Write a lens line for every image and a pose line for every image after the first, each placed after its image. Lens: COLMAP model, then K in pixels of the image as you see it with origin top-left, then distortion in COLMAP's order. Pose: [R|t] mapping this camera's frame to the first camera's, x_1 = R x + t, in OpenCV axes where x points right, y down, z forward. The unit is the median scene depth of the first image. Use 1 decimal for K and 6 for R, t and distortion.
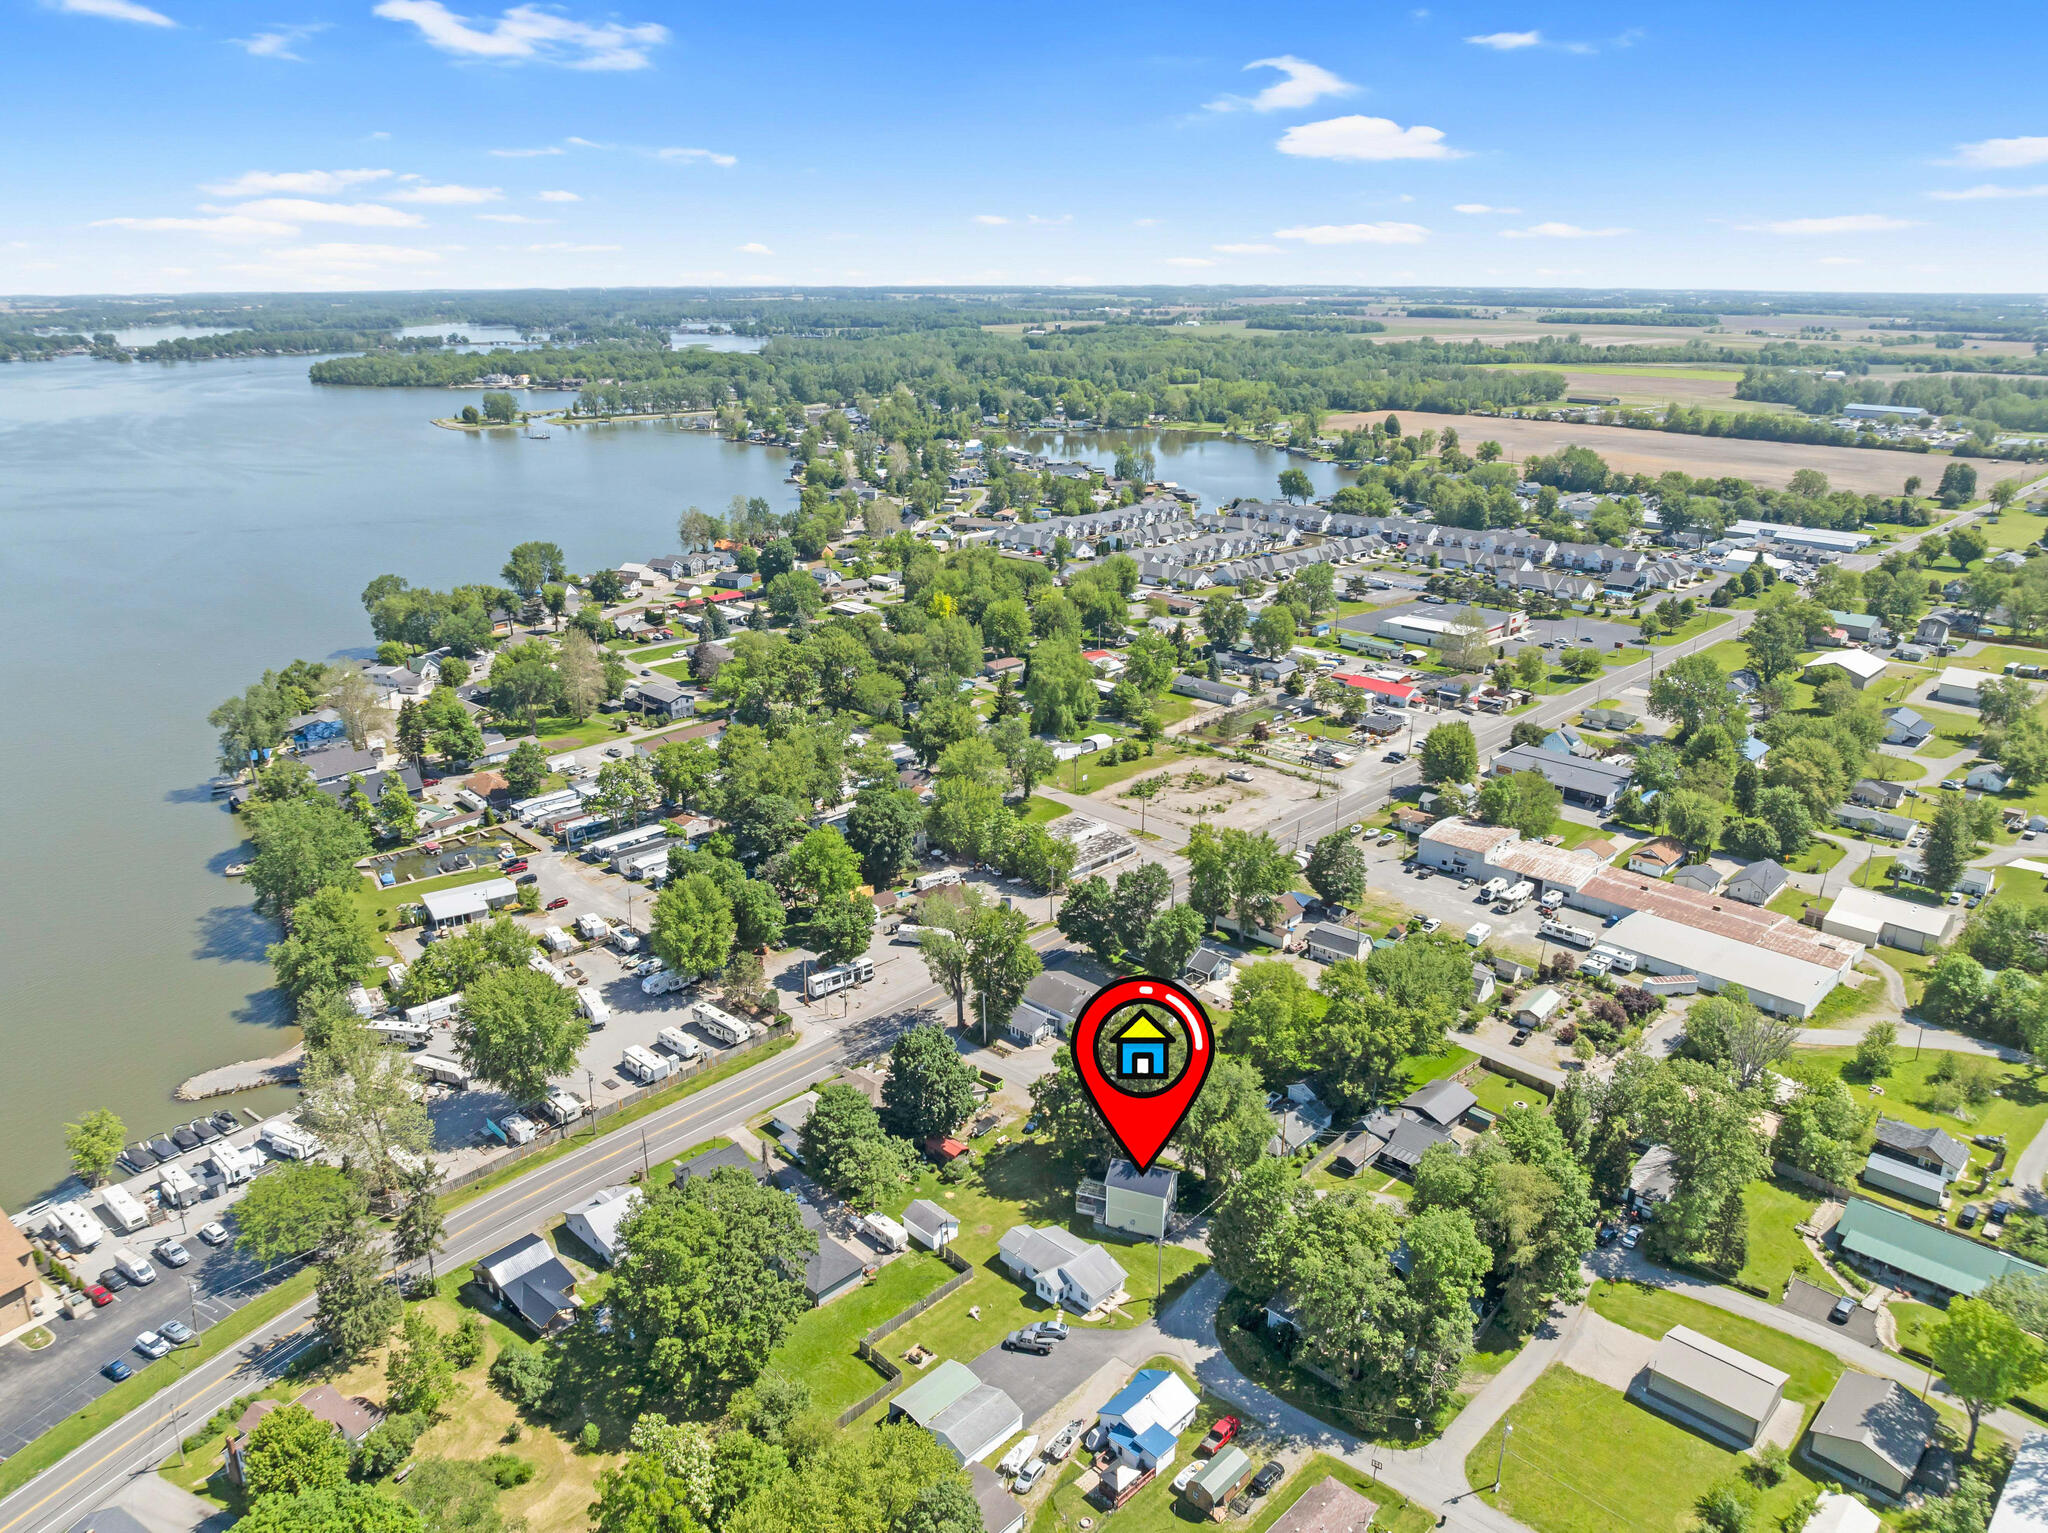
lens RADIAL K [[1451.4, 0, 1022.7], [0, 1451.4, 767.1], [0, 0, 1]] dist [-0.042830, 0.004908]
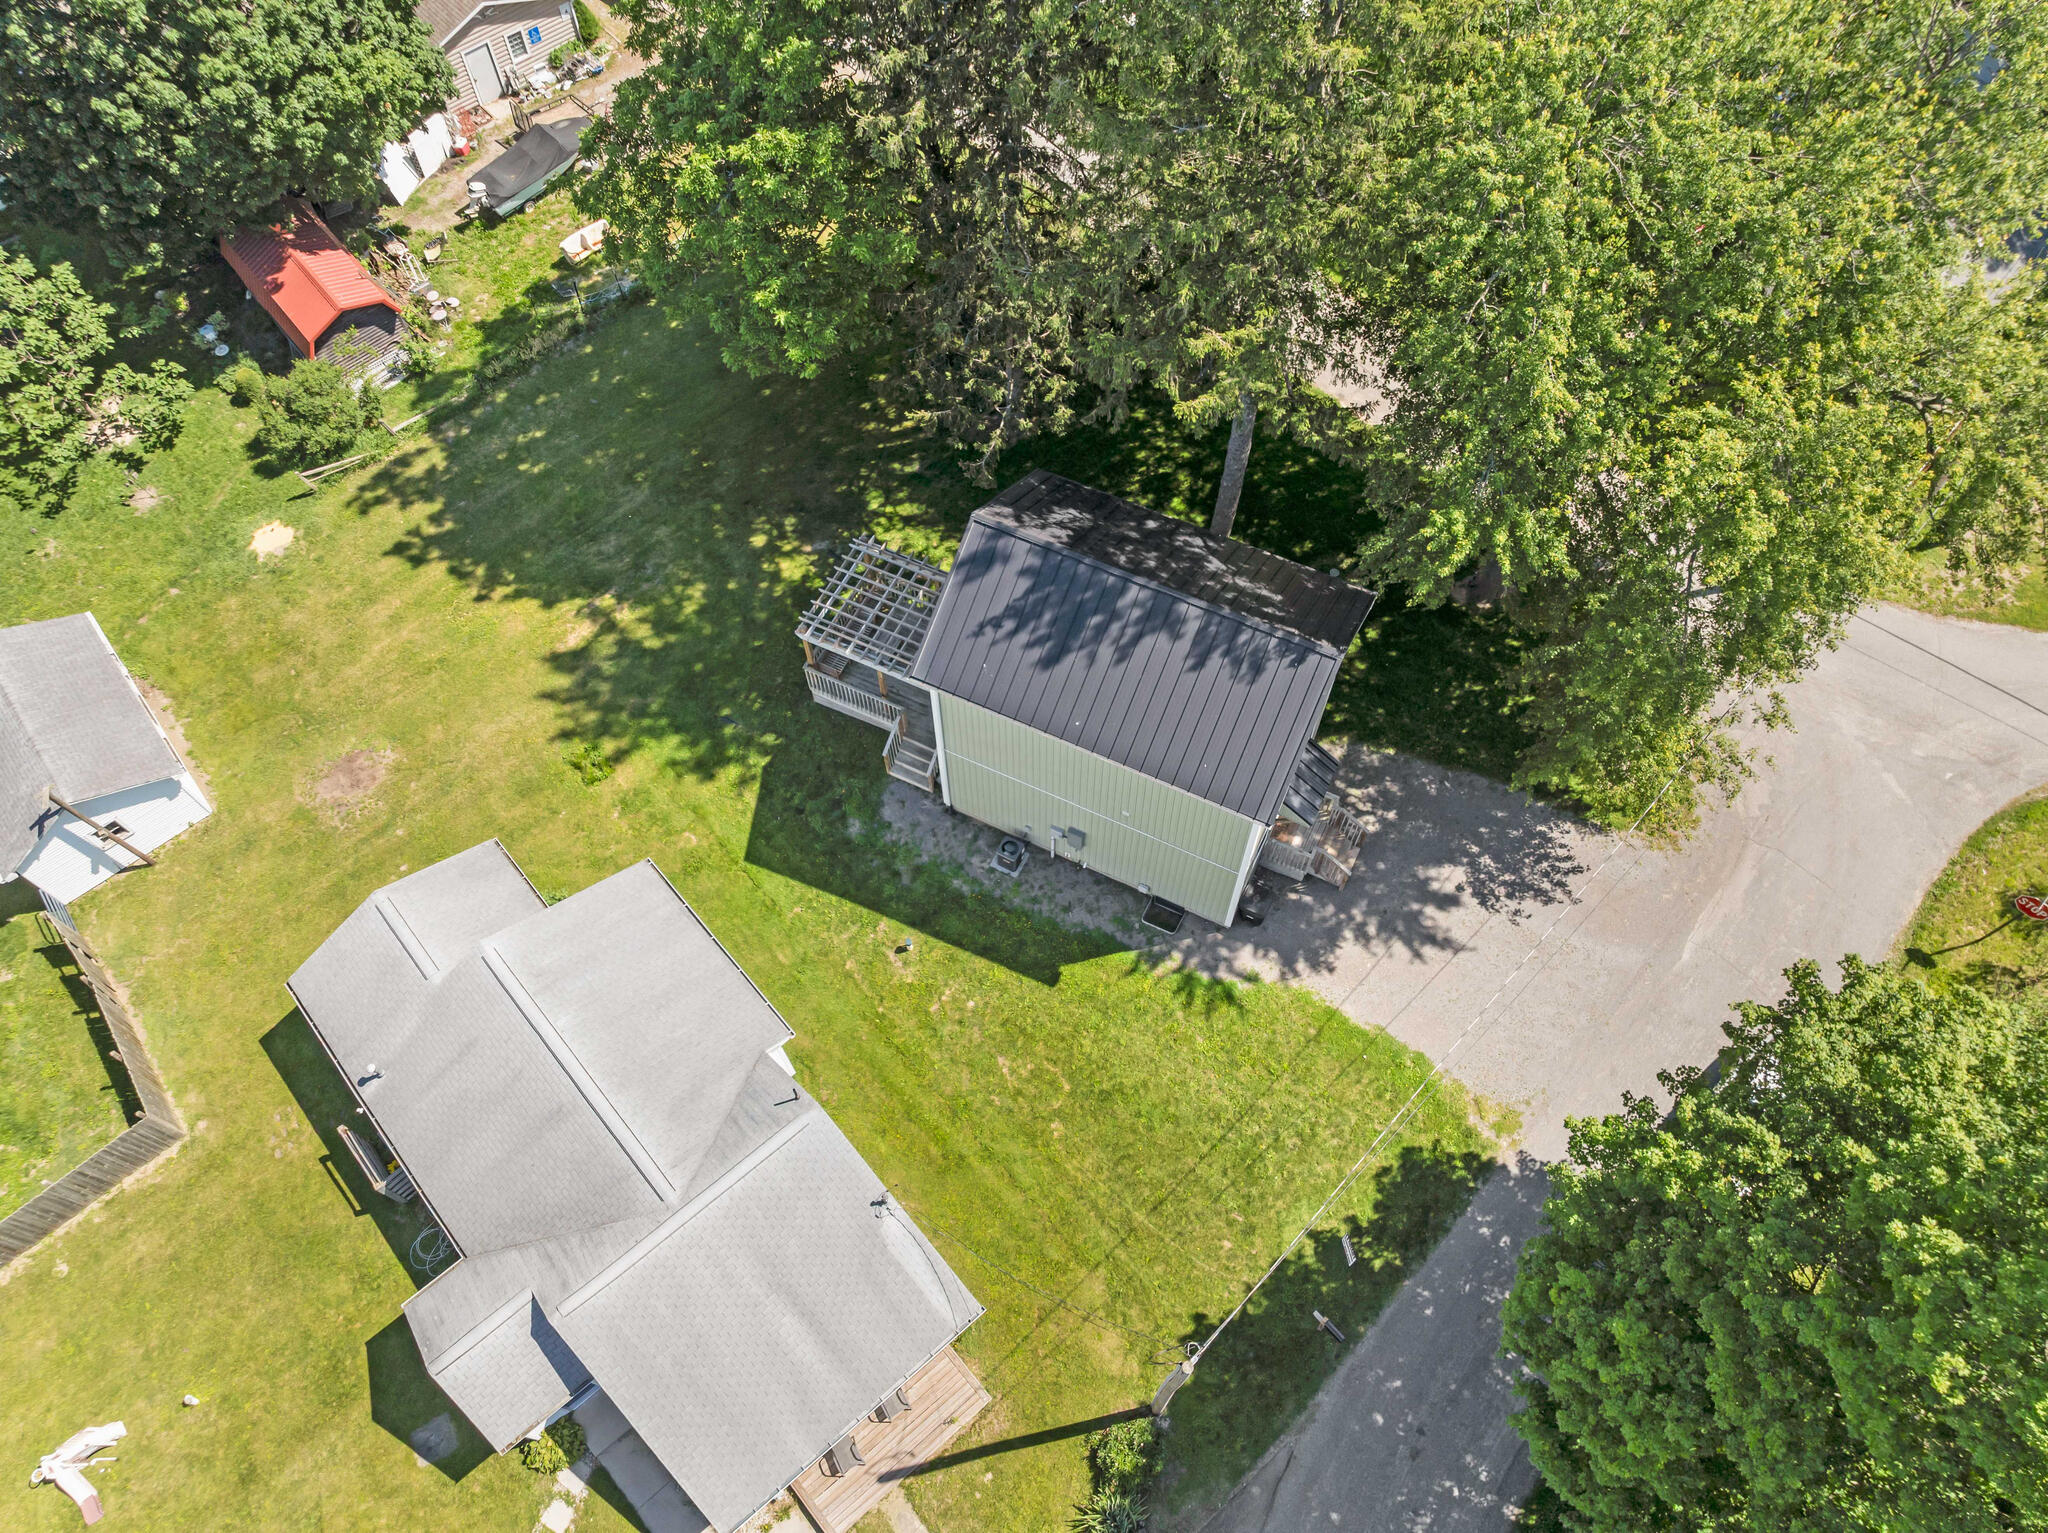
lens RADIAL K [[1451.4, 0, 1013.4], [0, 1451.4, 772.1], [0, 0, 1]] dist [-0.042830, 0.004908]
pose [[0.996872, 0.070030, -0.036634, 0.037713], [-0.027383, 0.740860, 0.671101, 0.093536], [0.074138, -0.667998, 0.740461, 0.441963]]
